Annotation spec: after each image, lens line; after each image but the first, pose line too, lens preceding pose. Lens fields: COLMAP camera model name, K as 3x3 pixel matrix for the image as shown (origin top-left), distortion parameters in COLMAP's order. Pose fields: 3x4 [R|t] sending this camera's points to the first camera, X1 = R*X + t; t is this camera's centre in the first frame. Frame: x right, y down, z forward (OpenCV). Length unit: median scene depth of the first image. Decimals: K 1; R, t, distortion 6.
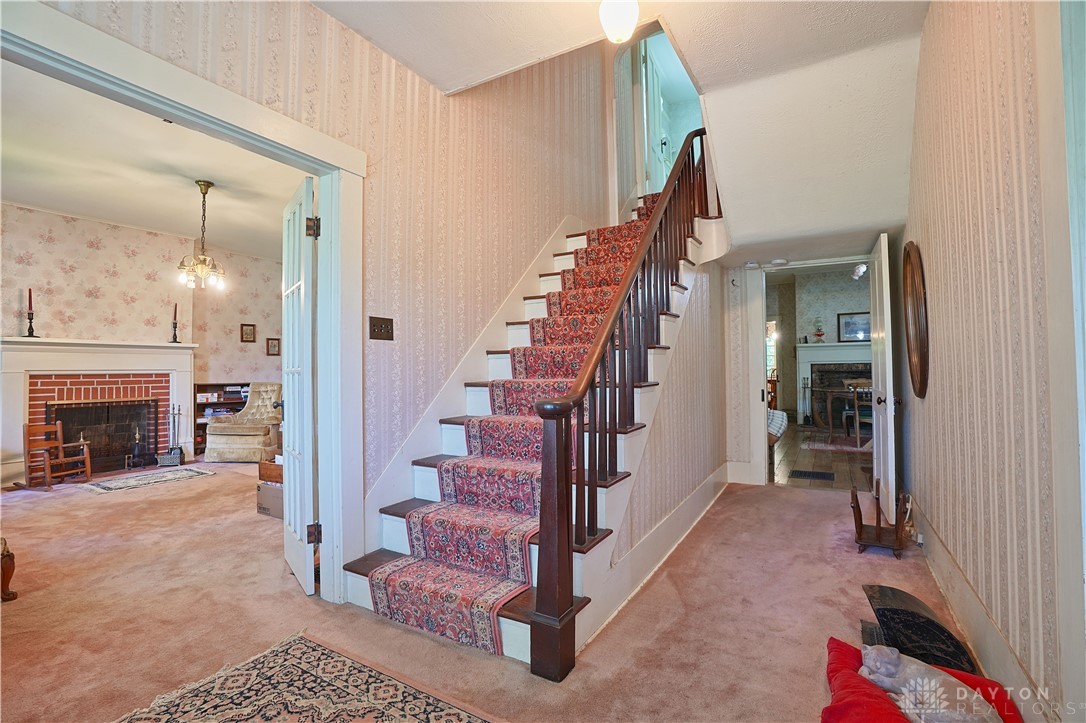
lens RADIAL K [[497.8, 0, 540.4], [0, 497.8, 358.6], [0, 0, 1]] dist [-0.068099, 0.024940]
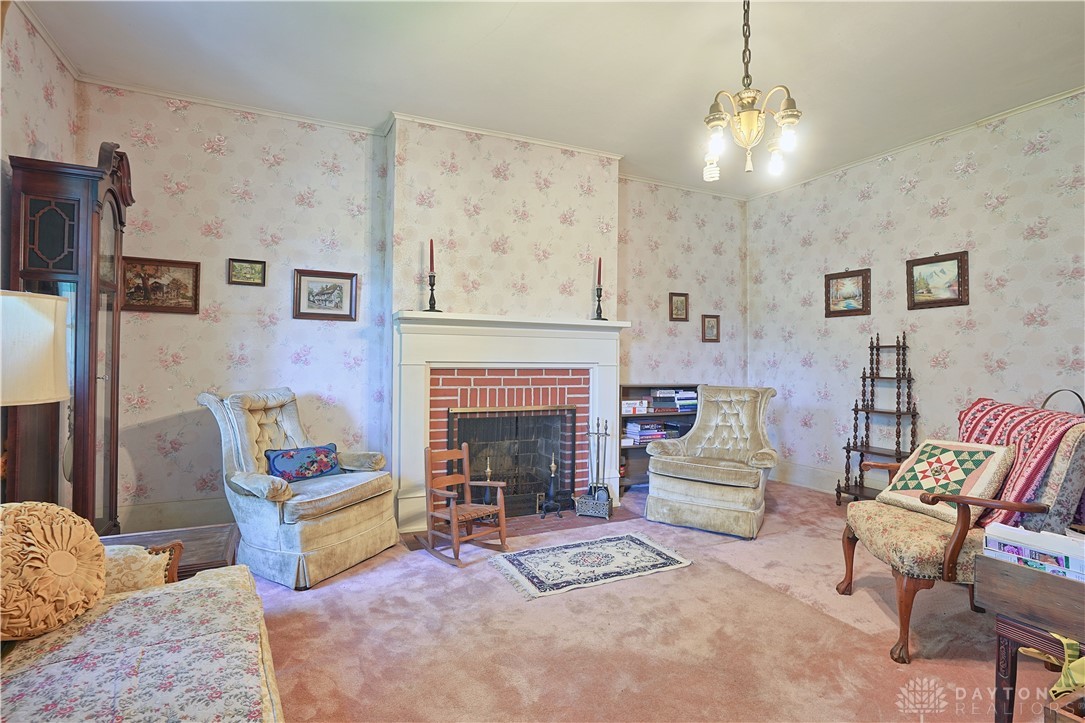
lens RADIAL K [[518.3, 0, 537.8], [0, 518.3, 358.6], [0, 0, 1]] dist [-0.066938, 0.029955]
pose [[0.824090, 0.015011, -0.566260, -0.420195], [-0.004795, 0.999798, 0.019526, 0.004145], [0.566439, -0.013376, 0.823995, 0.378803]]
